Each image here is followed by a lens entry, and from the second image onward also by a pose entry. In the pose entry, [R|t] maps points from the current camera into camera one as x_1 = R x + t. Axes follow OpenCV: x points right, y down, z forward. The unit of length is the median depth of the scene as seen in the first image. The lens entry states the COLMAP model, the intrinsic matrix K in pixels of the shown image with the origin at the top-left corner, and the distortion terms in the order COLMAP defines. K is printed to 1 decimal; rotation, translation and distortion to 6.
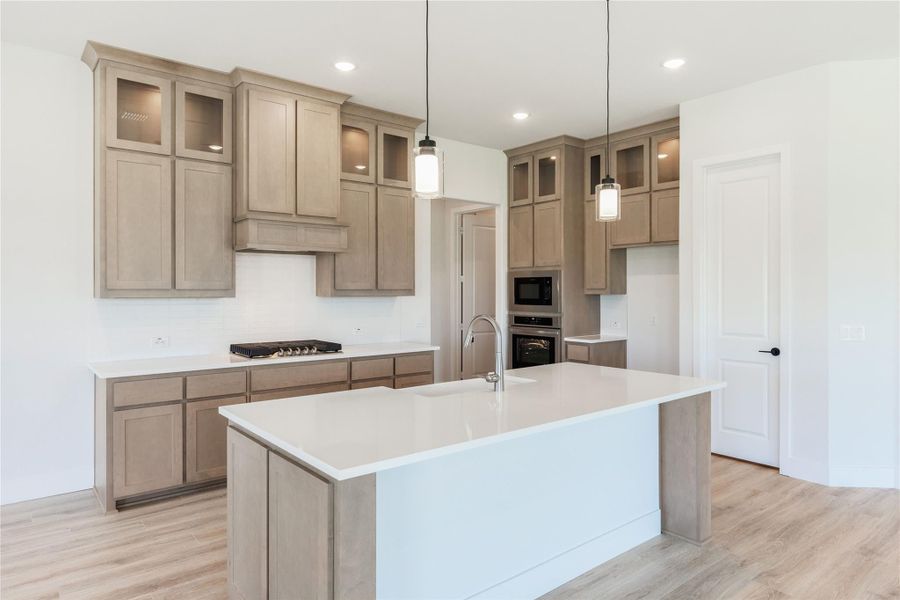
lens RADIAL K [[552.7, 0, 449.9], [0, 552.7, 288.6], [0, 0, 1]] dist [-0.003192, -0.000637]
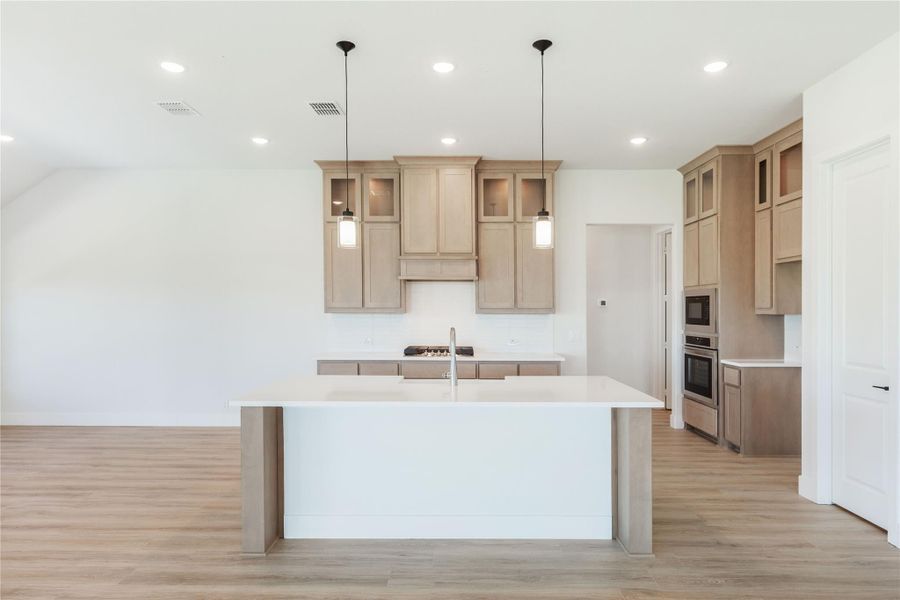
lens RADIAL K [[514.5, 0, 449.0], [0, 514.5, 315.3], [0, 0, 1]] dist [0.001498, -0.000271]
pose [[0.772764, 0.011434, -0.634590, 0.600412], [-0.001506, 0.999868, 0.016181, -0.001102], [0.634691, -0.011548, 0.772680, 0.033173]]
